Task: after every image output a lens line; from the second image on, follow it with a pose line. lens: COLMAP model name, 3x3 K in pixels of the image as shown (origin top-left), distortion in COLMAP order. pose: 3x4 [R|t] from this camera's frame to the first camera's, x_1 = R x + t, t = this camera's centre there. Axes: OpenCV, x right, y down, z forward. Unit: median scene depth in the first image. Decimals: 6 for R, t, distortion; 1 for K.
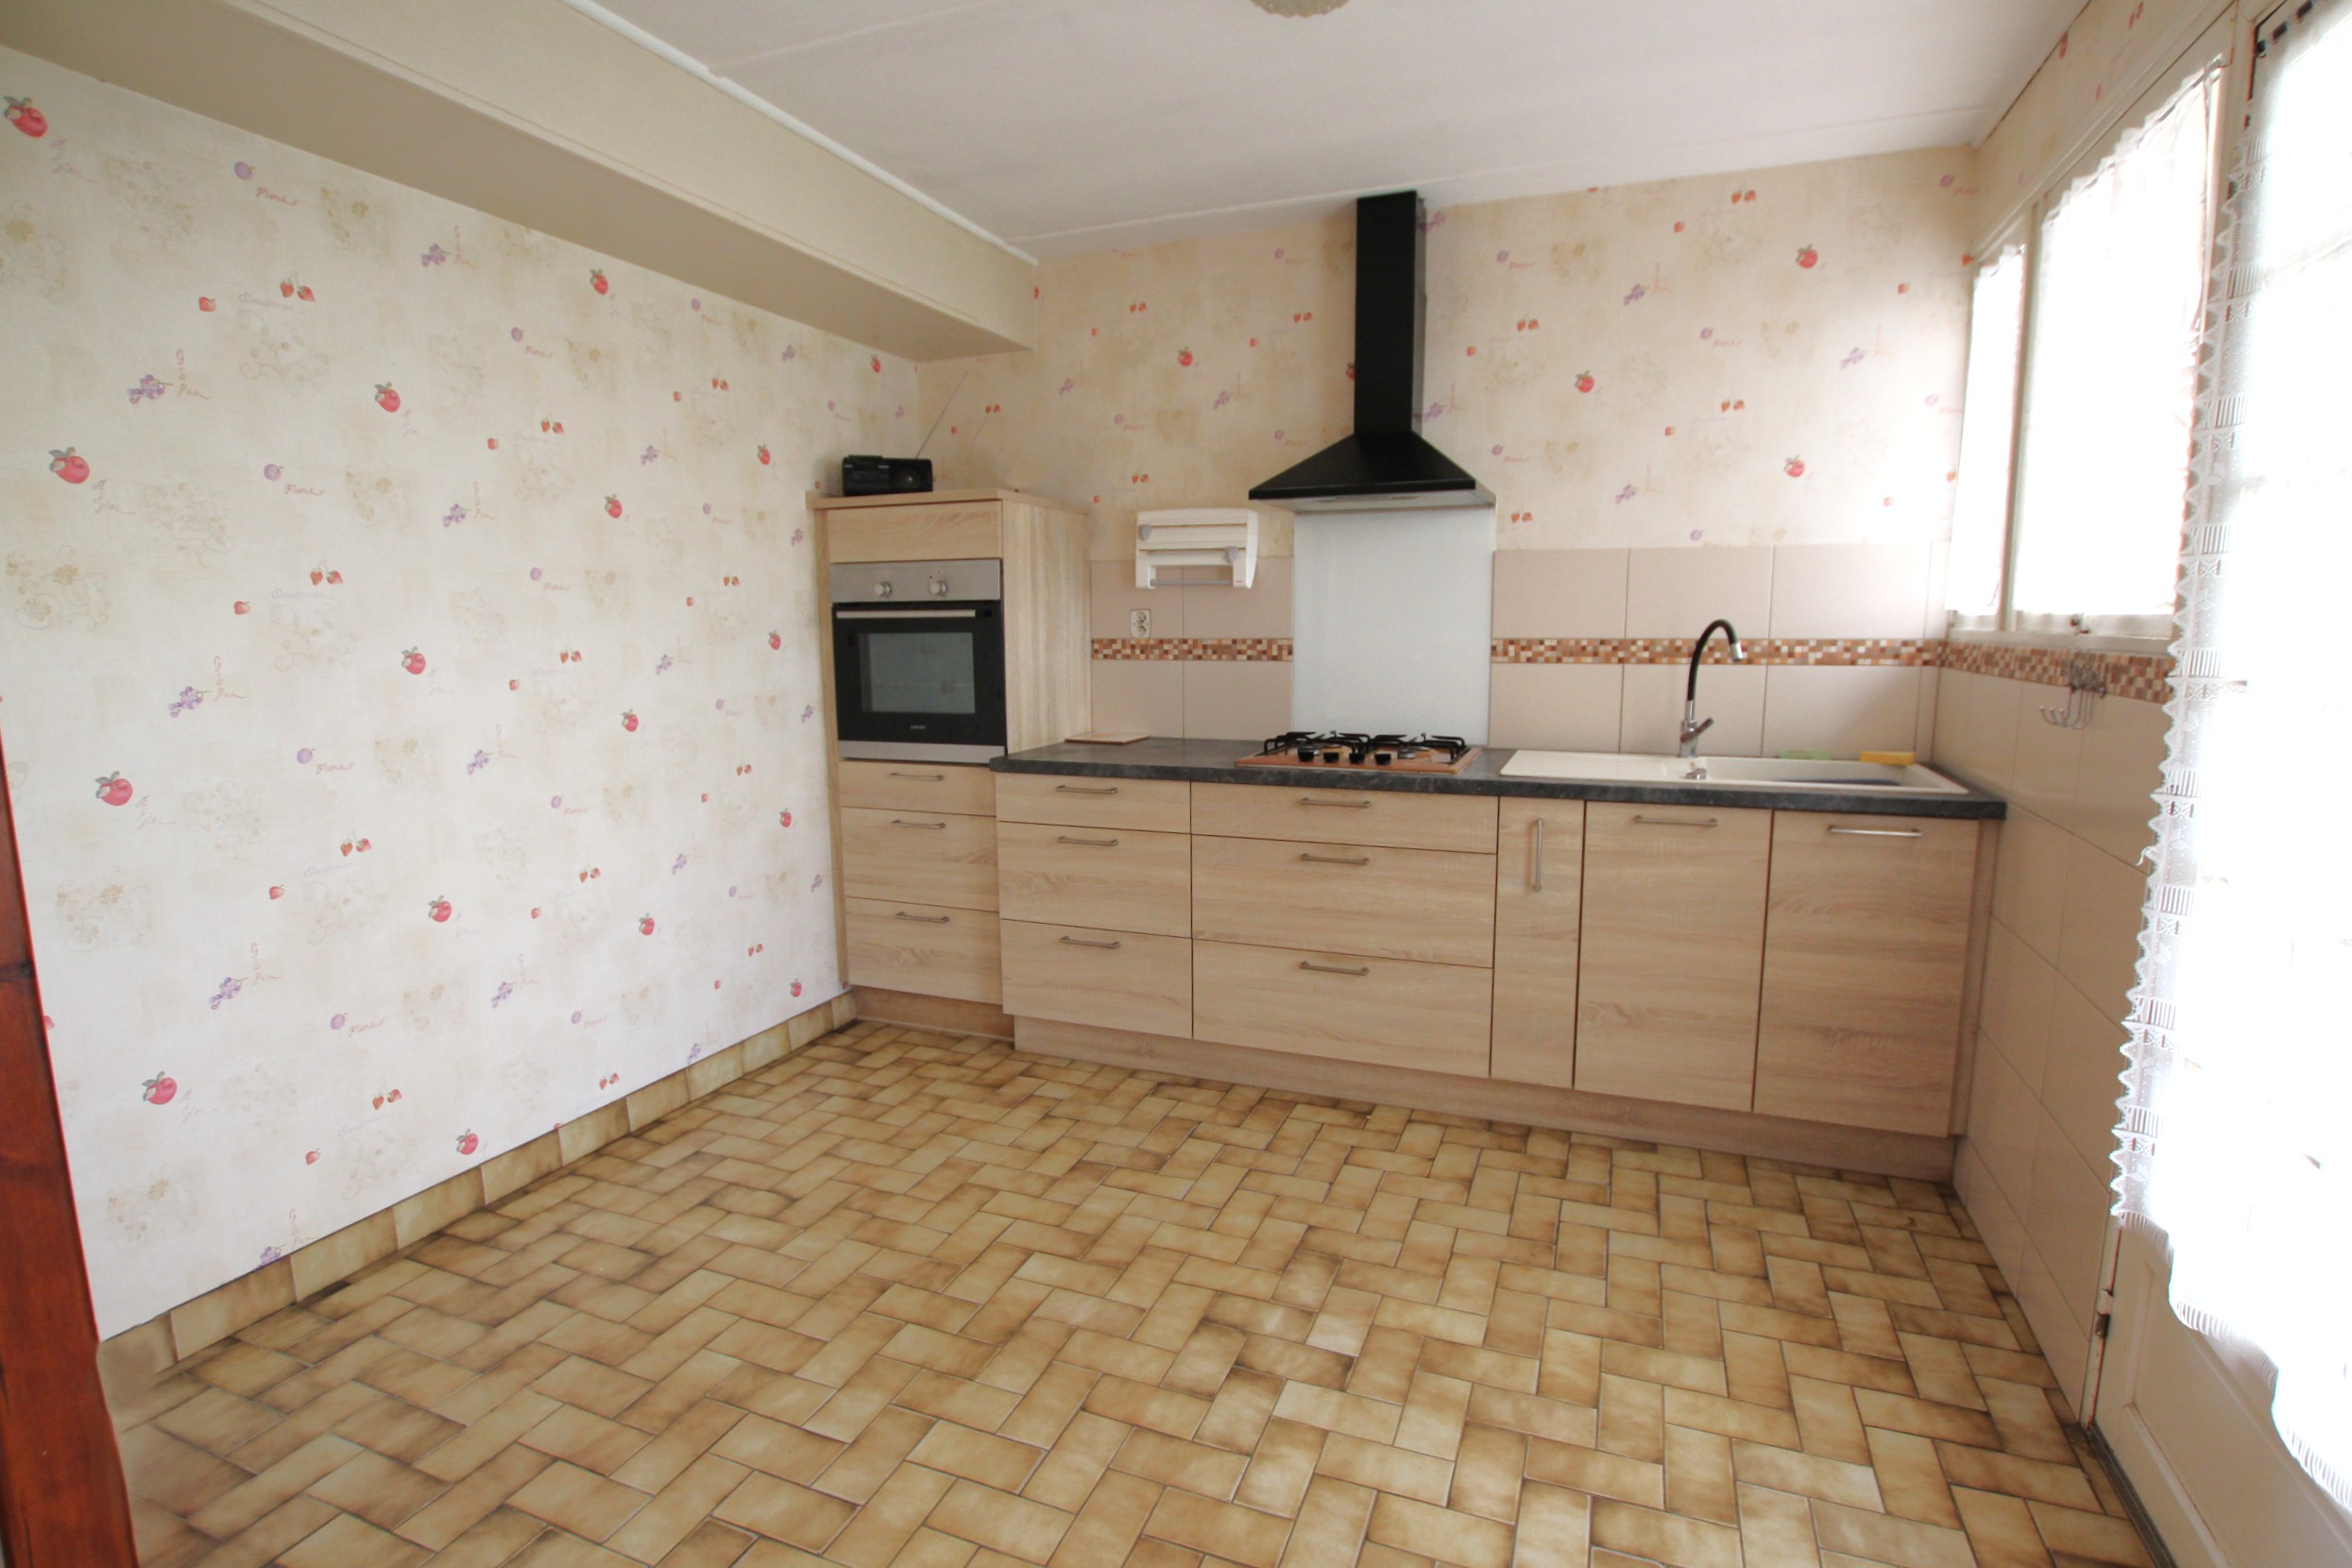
lens RADIAL K [[1086.8, 0, 1186.9], [0, 1086.8, 775.9], [0, 0, 1]] dist [-0.022069, 0.001849]
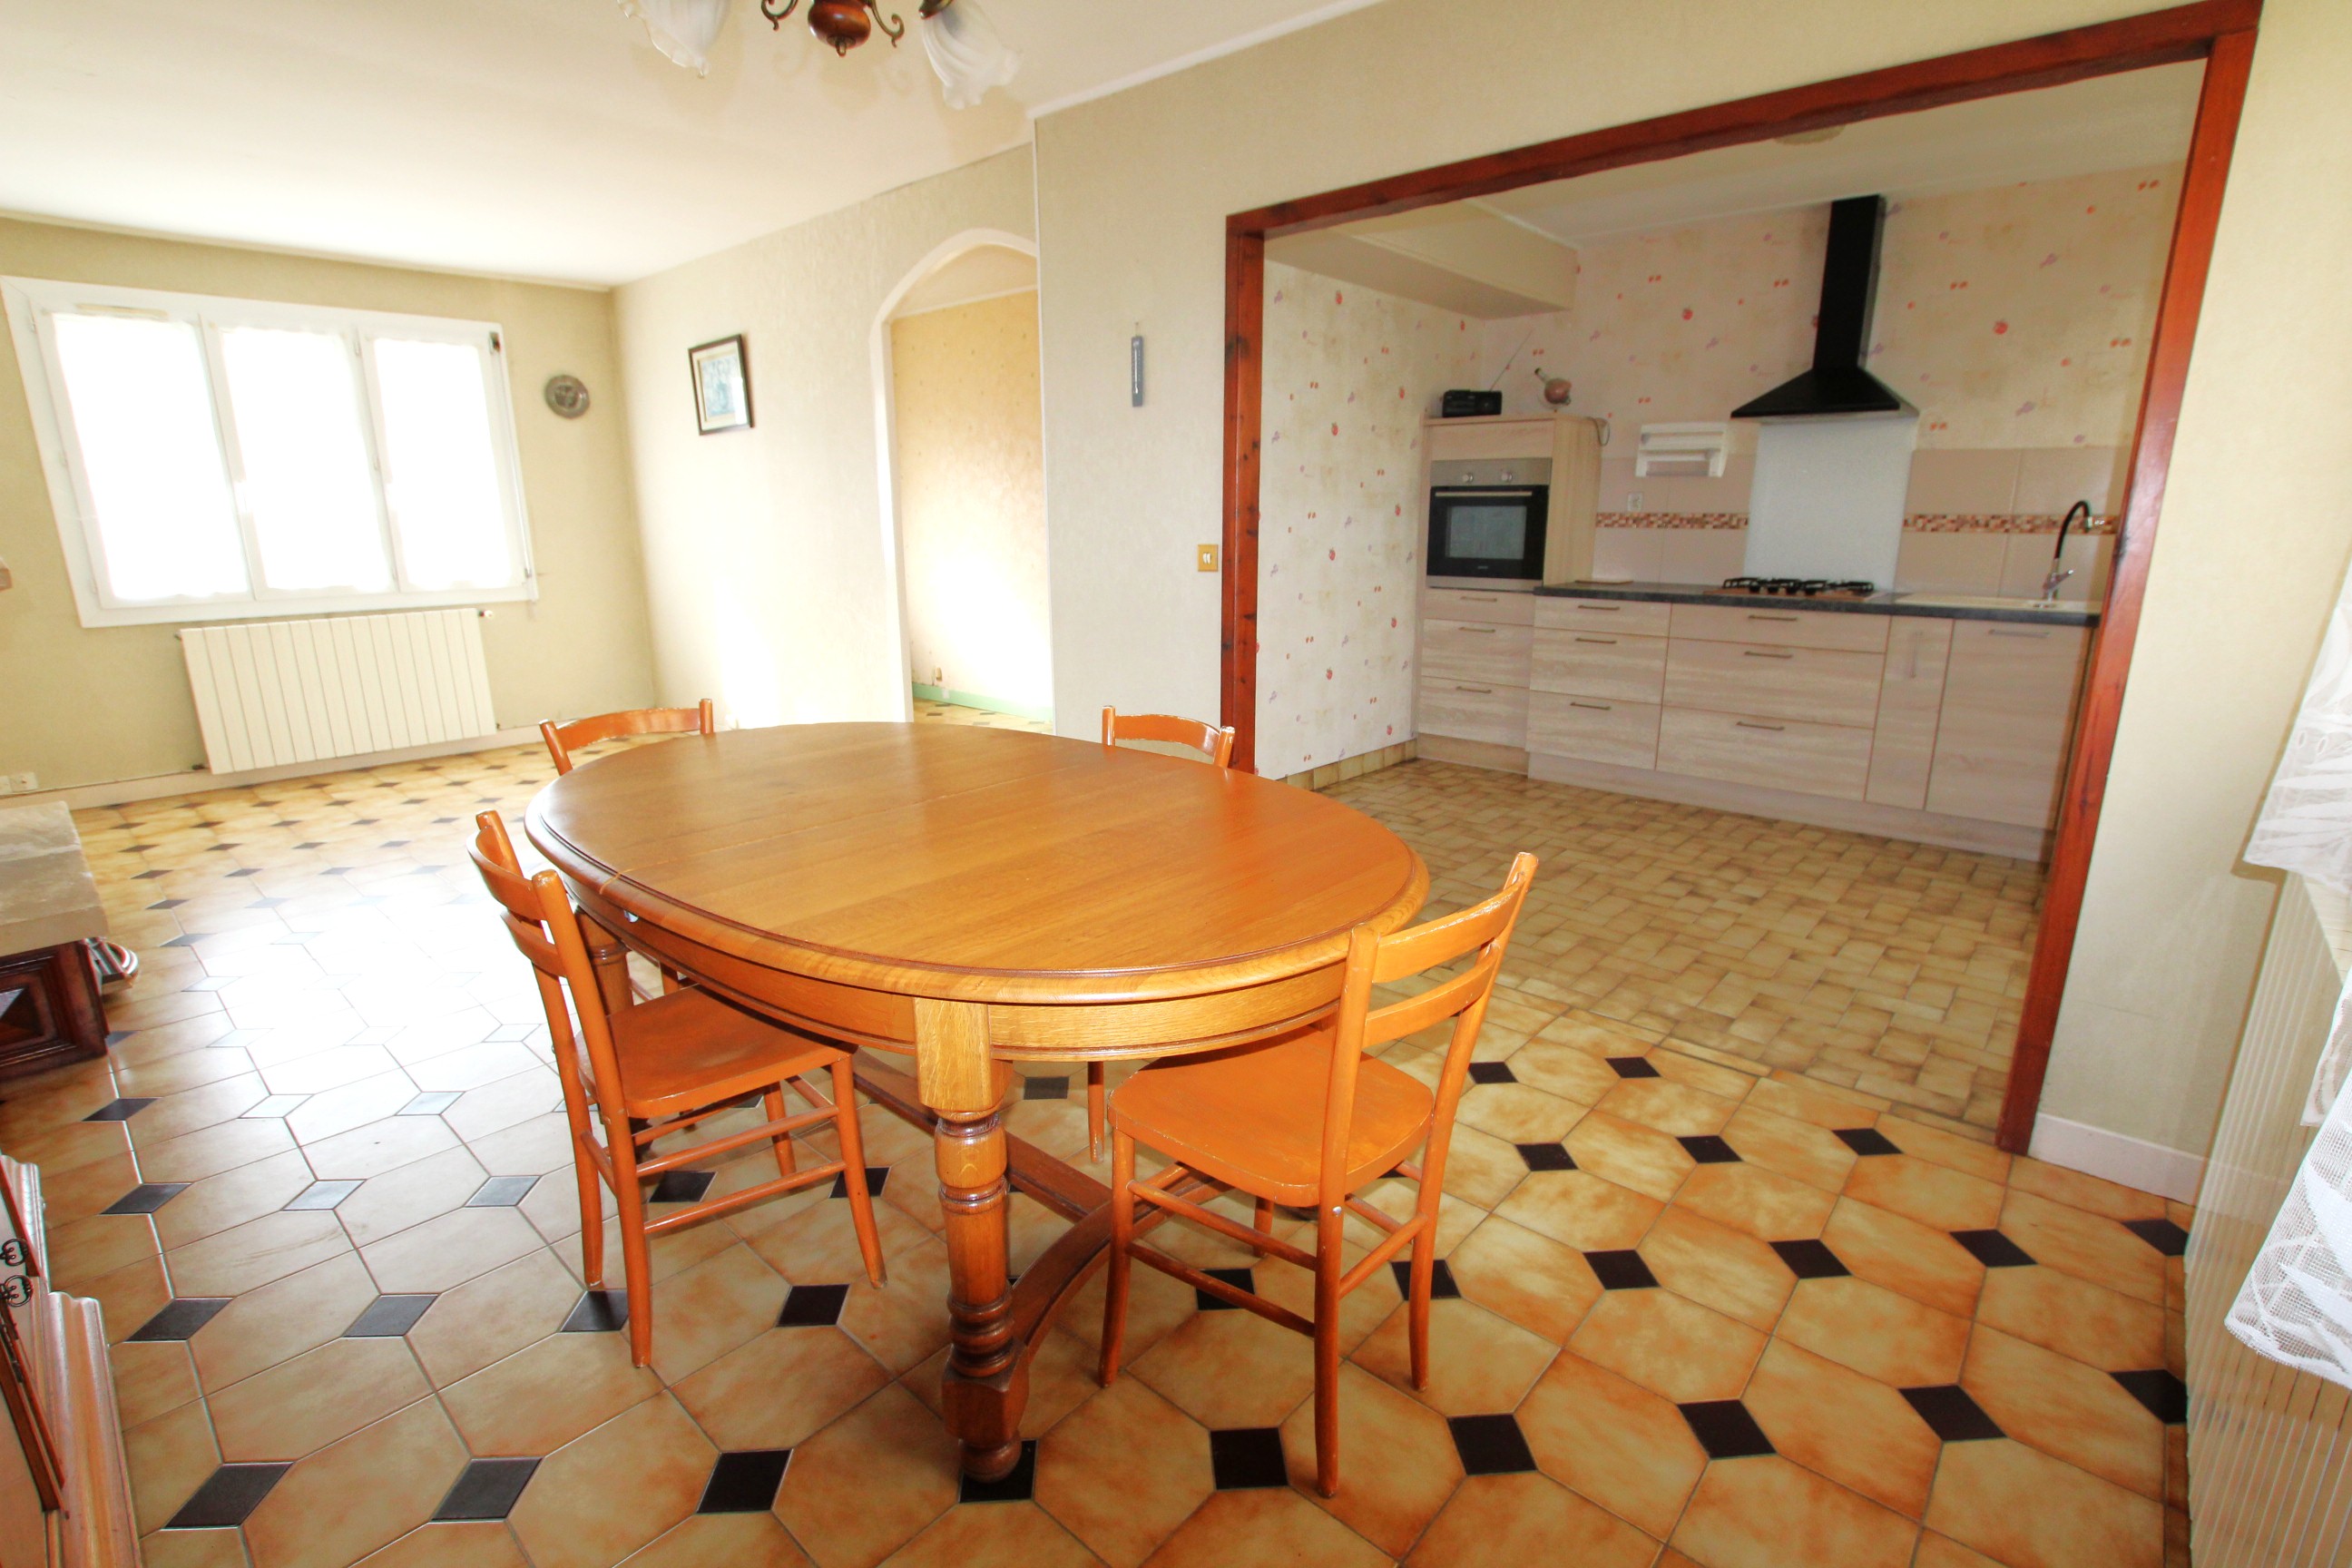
lens RADIAL K [[1086.8, 0, 1192.1], [0, 1086.8, 782.6], [0, 0, 1]] dist [-0.022069, 0.001849]
pose [[0.942532, 0.086280, -0.322782, -0.120781], [-0.052663, 0.992370, 0.111486, 0.122198], [0.329938, -0.088081, 0.939884, -0.704449]]
